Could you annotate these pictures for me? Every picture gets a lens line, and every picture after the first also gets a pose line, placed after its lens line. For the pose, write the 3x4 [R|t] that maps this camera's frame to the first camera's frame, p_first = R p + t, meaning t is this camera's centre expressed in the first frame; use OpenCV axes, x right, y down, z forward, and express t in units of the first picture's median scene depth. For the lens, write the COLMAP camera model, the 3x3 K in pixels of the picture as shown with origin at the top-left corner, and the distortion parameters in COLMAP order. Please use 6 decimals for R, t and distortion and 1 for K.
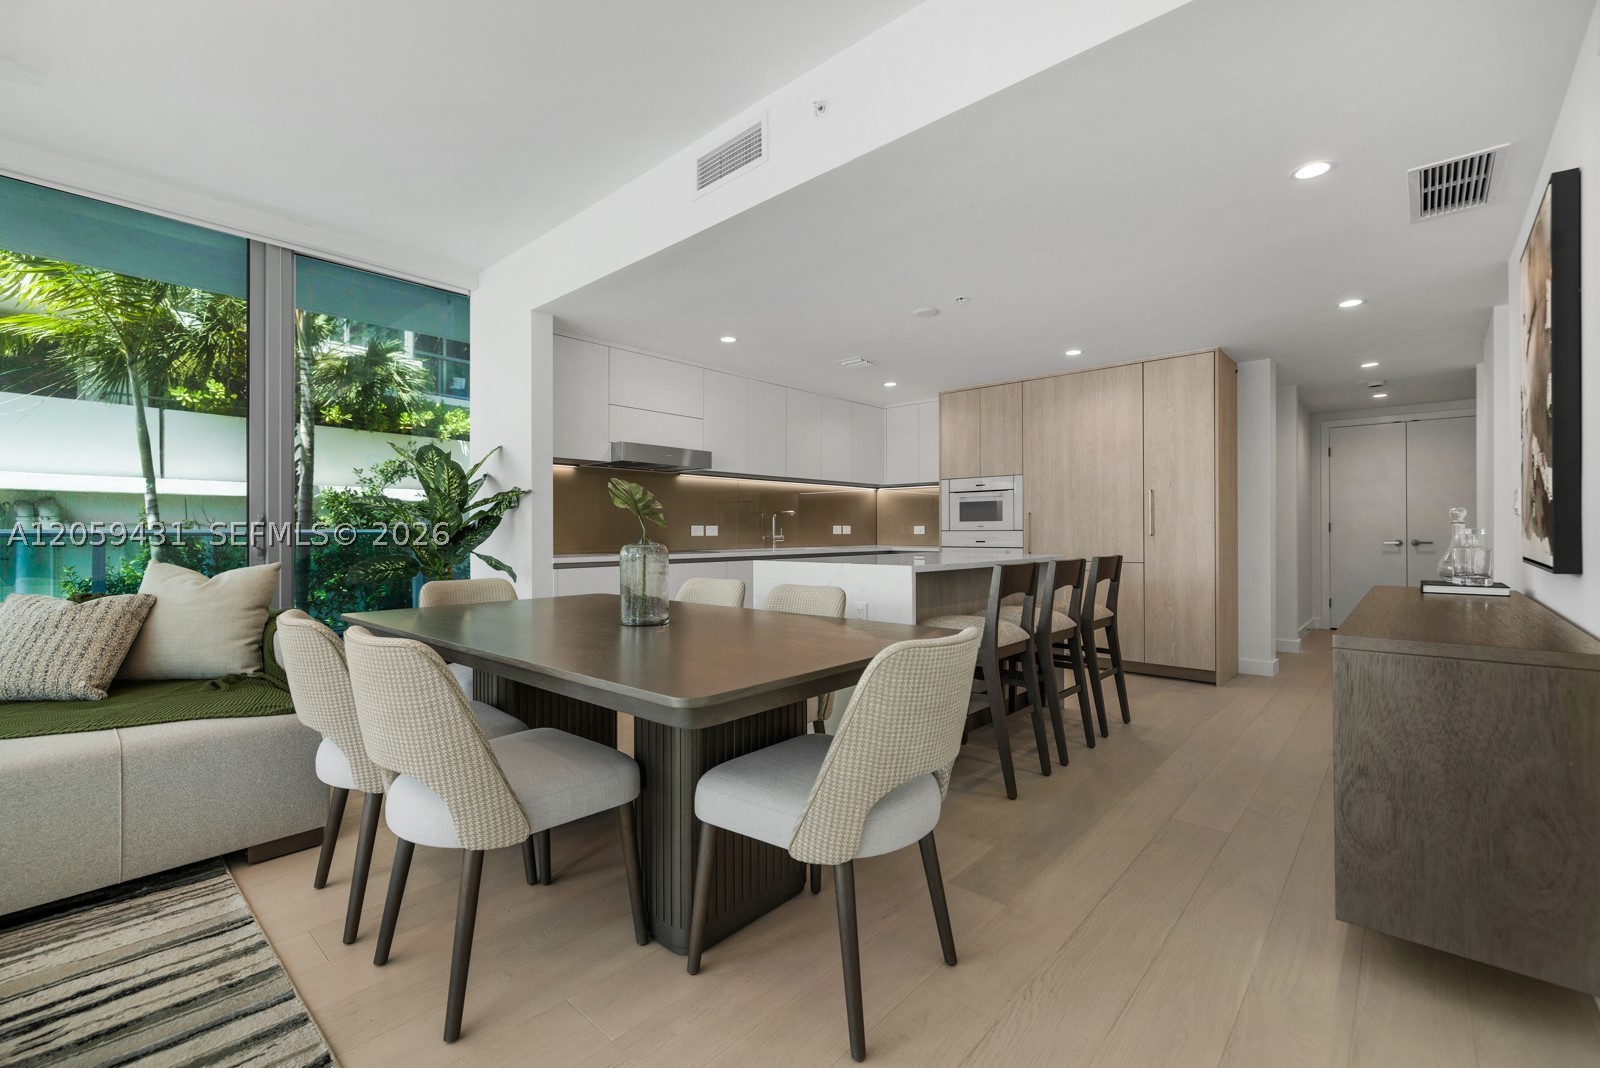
lens RADIAL K [[692.3, 0, 797.7], [0, 692.3, 529.7], [0, 0, 1]] dist [0.006684, -0.001052]
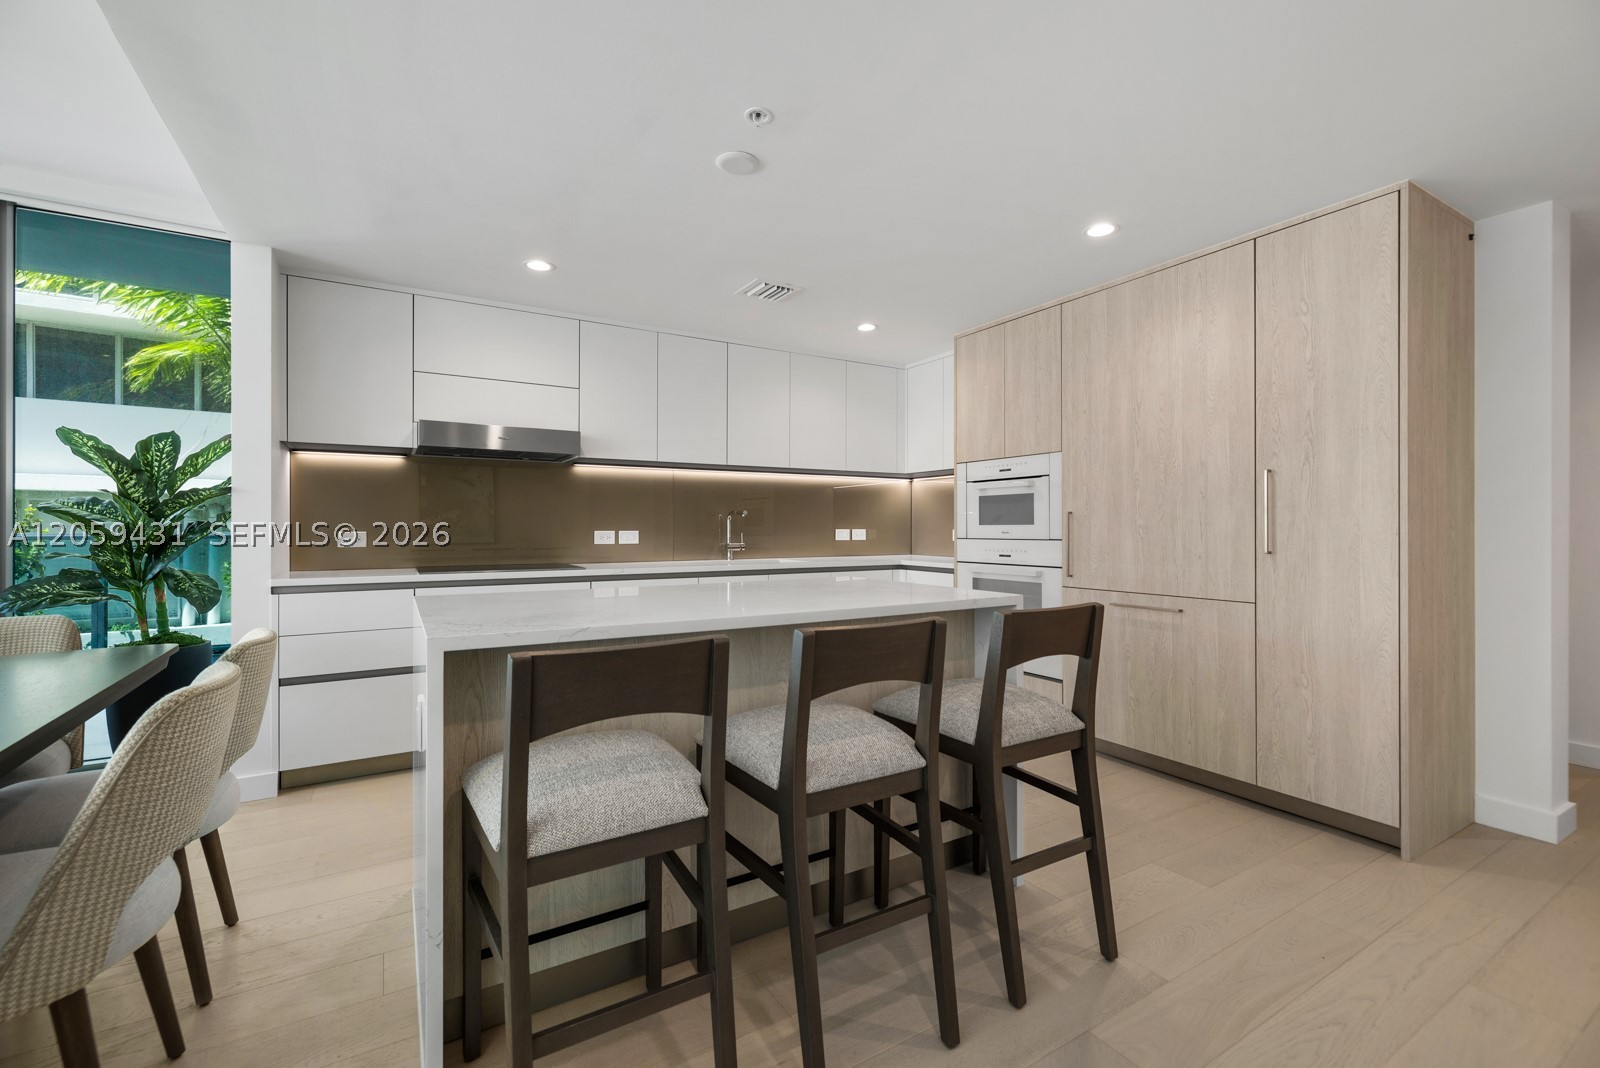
lens RADIAL K [[692.3, 0, 795.3], [0, 692.3, 526.0], [0, 0, 1]] dist [0.006684, -0.001052]
pose [[0.957066, 0.001977, -0.289862, 0.273886], [-0.001912, 0.999998, 0.000507, -0.011619], [0.289863, 0.000069, 0.957068, 0.325825]]
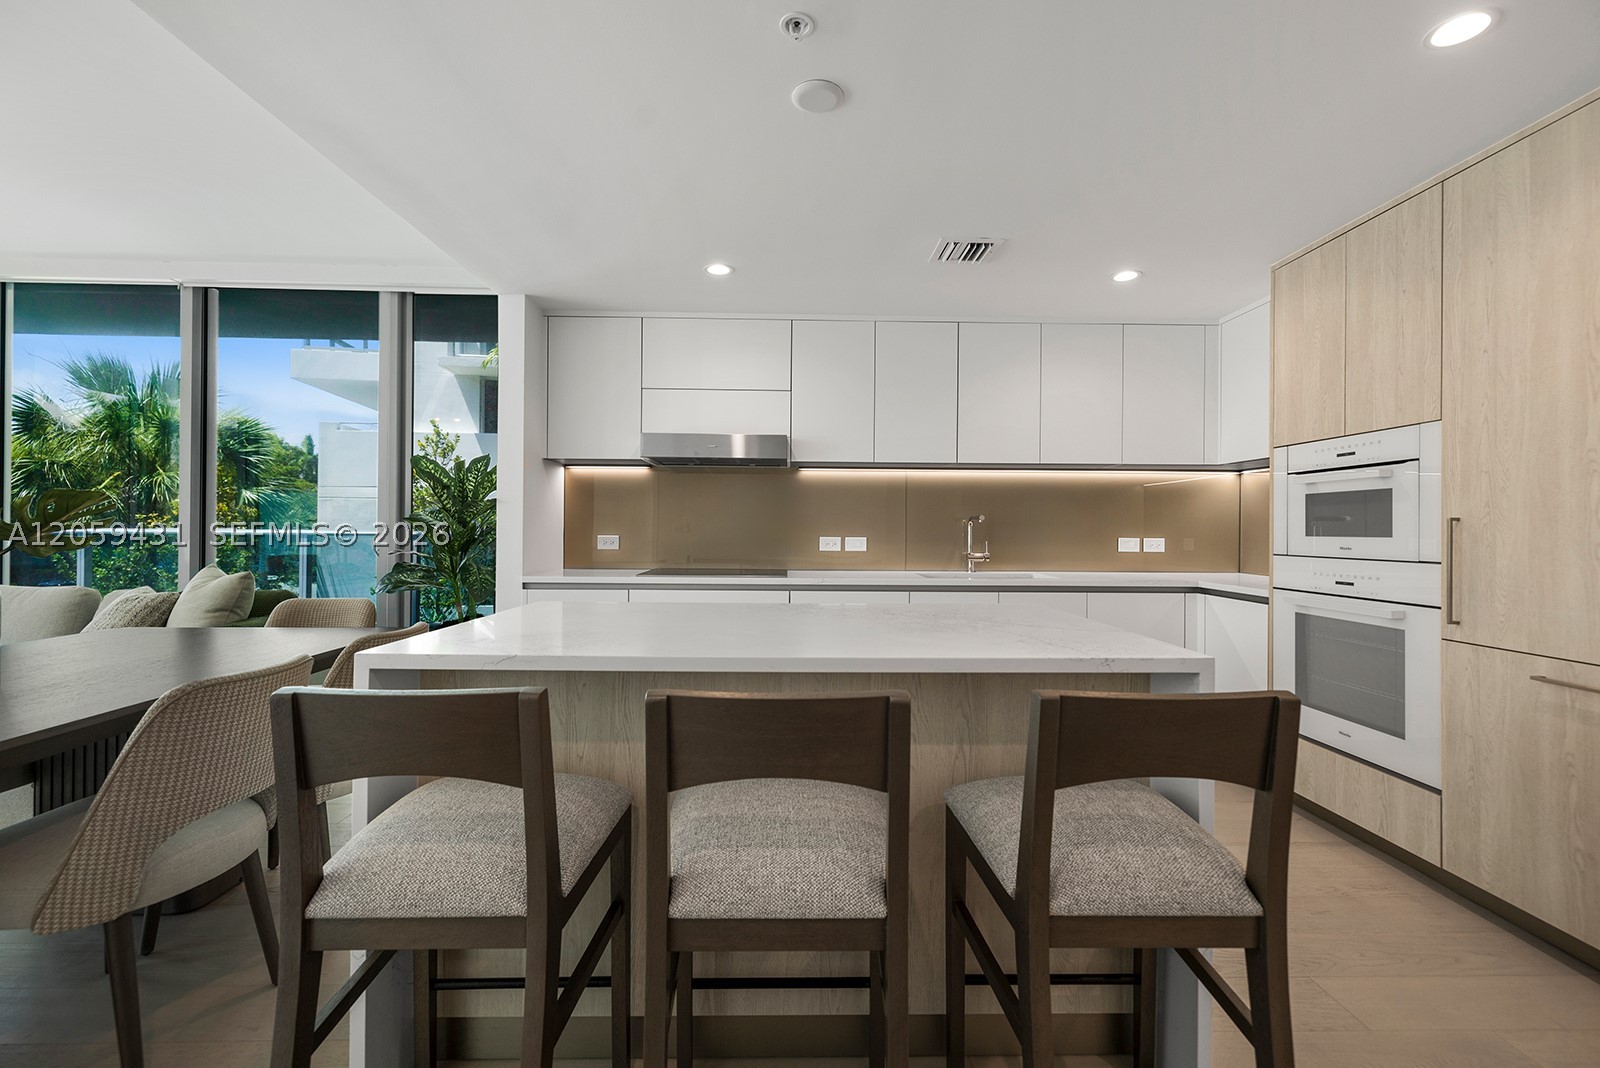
lens RADIAL K [[692.3, 0, 796.2], [0, 692.3, 526.0], [0, 0, 1]] dist [0.006684, -0.001052]
pose [[0.683346, 0.006371, -0.730067, 0.360087], [-0.007503, 0.999970, 0.001703, -0.017960], [0.730056, 0.004314, 0.683374, 0.466365]]
